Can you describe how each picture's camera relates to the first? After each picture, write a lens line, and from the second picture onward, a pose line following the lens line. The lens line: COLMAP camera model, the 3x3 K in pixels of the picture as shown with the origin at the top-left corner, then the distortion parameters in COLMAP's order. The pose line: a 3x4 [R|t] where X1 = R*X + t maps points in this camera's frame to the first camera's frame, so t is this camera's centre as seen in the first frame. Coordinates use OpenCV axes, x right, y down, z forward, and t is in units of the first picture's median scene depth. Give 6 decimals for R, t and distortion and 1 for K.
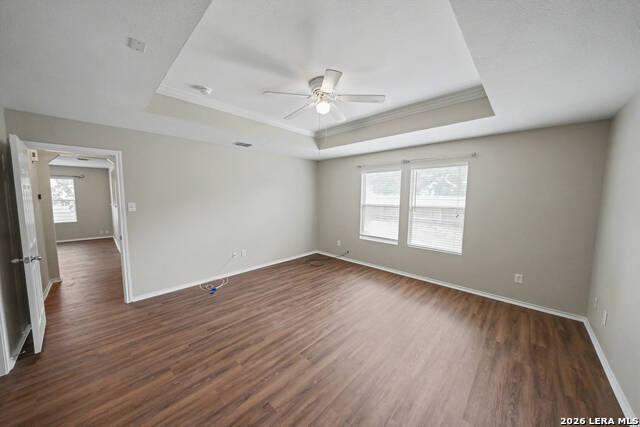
lens RADIAL K [[216.3, 0, 321.0], [0, 216.3, 215.0], [0, 0, 1]] dist [-0.003315, -0.000749]
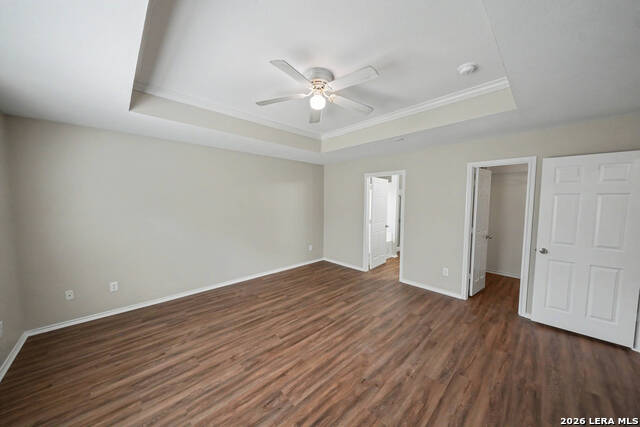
lens RADIAL K [[216.3, 0, 317.9], [0, 216.3, 214.8], [0, 0, 1]] dist [-0.003315, -0.000749]
pose [[-0.998366, -0.017335, 0.054458, -0.033281], [-0.008581, 0.987553, 0.157054, -0.129904], [-0.056503, 0.156330, -0.986087, 1.425837]]
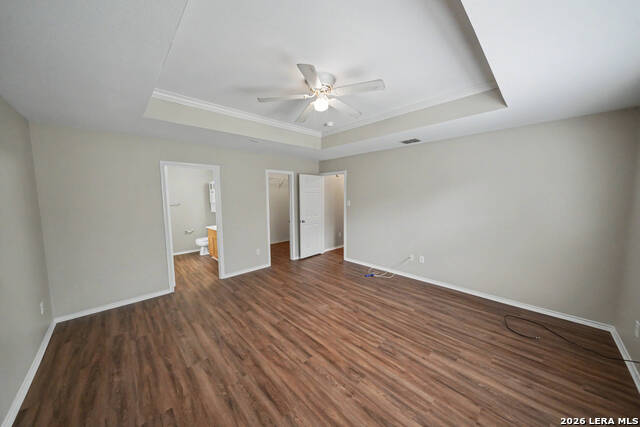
lens RADIAL K [[216.3, 0, 313.5], [0, 216.3, 214.9], [0, 0, 1]] dist [-0.003315, -0.000749]
pose [[-0.066406, 0.082561, -0.994371, 0.734300], [-0.079260, 0.992985, 0.087740, -0.069235], [0.994640, 0.084641, -0.059397, 0.776391]]
